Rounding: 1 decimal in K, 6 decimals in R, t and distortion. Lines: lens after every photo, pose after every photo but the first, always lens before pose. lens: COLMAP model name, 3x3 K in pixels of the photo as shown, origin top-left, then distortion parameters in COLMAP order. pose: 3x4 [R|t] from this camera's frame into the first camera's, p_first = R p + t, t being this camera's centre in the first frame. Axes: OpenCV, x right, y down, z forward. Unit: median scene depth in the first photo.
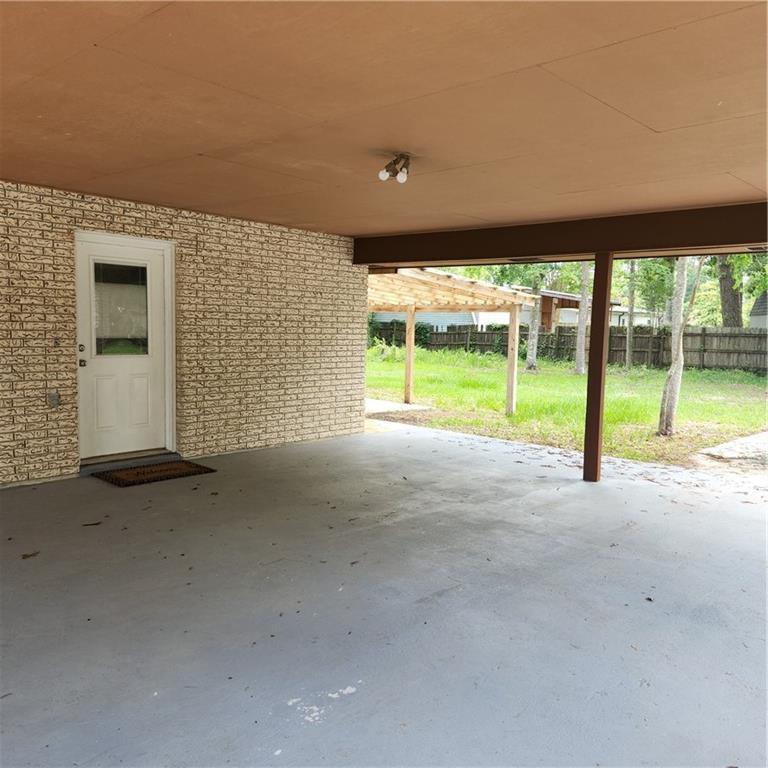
lens RADIAL K [[688.6, 0, 384.6], [0, 688.6, 398.1], [0, 0, 1]] dist [0.092175, -0.102047]
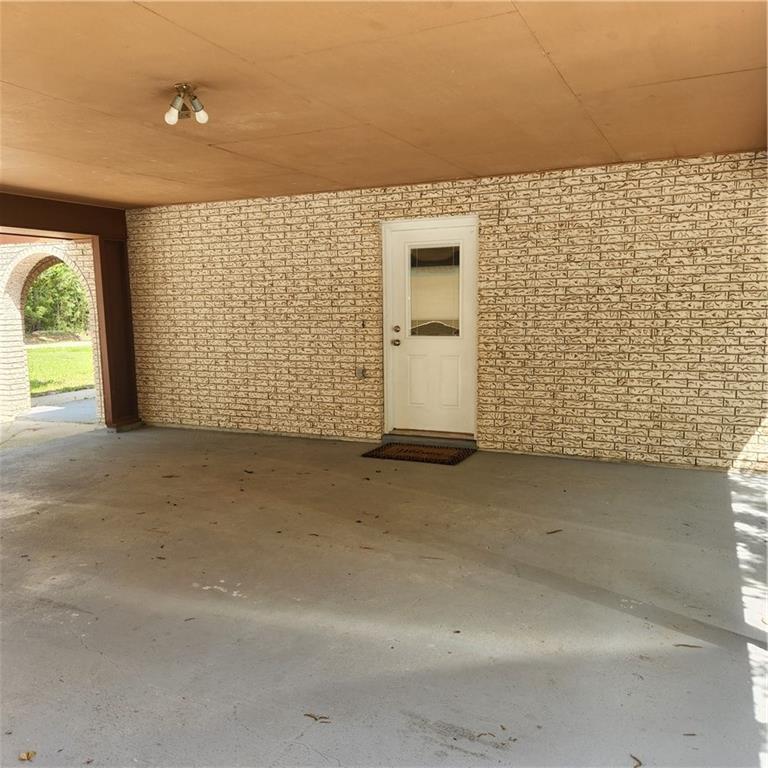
lens RADIAL K [[688.6, 0, 384.6], [0, 688.6, 398.1], [0, 0, 1]] dist [0.092175, -0.102047]
pose [[0.290091, 0.103862, -0.951346, 0.545649], [-0.080910, 0.993196, 0.083759, -0.047311], [0.953573, 0.052676, 0.296521, 0.596499]]
